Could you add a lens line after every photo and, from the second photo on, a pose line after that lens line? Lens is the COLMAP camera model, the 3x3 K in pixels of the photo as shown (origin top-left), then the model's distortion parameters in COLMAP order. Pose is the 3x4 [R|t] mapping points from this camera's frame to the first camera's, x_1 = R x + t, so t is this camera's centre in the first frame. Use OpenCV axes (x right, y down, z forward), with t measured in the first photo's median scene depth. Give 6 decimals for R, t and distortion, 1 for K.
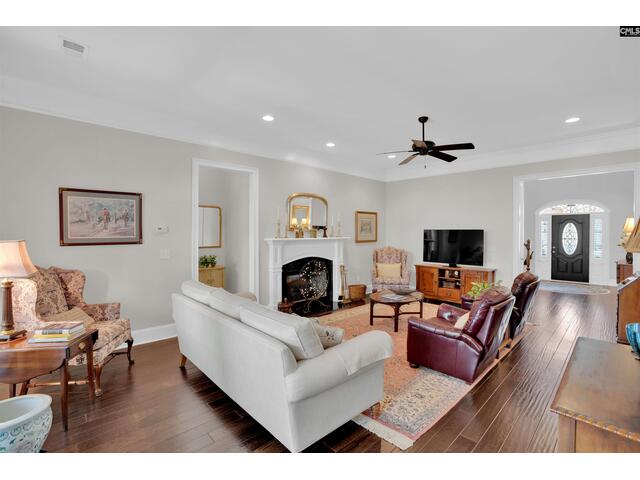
lens RADIAL K [[298.4, 0, 320.5], [0, 298.4, 236.4], [0, 0, 1]] dist [-0.071316, 0.027194]
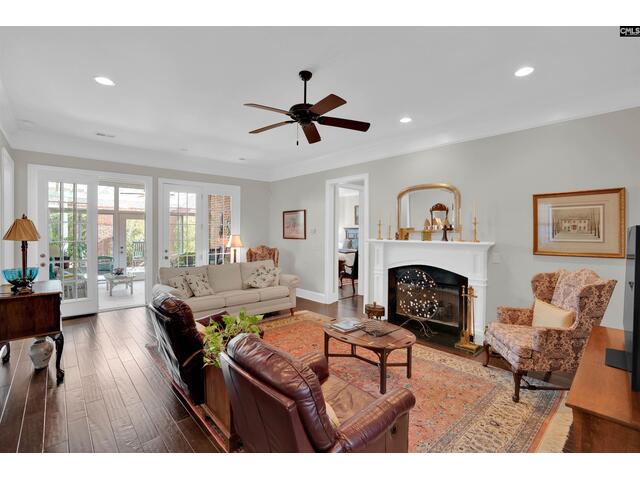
lens RADIAL K [[298.4, 0, 320.5], [0, 298.4, 236.4], [0, 0, 1]] dist [-0.071316, 0.027194]
pose [[-0.015532, 0.009945, -0.999830, 0.805389], [-0.024463, 0.999647, 0.010323, -0.008988], [0.999580, 0.024619, -0.015283, 0.799585]]
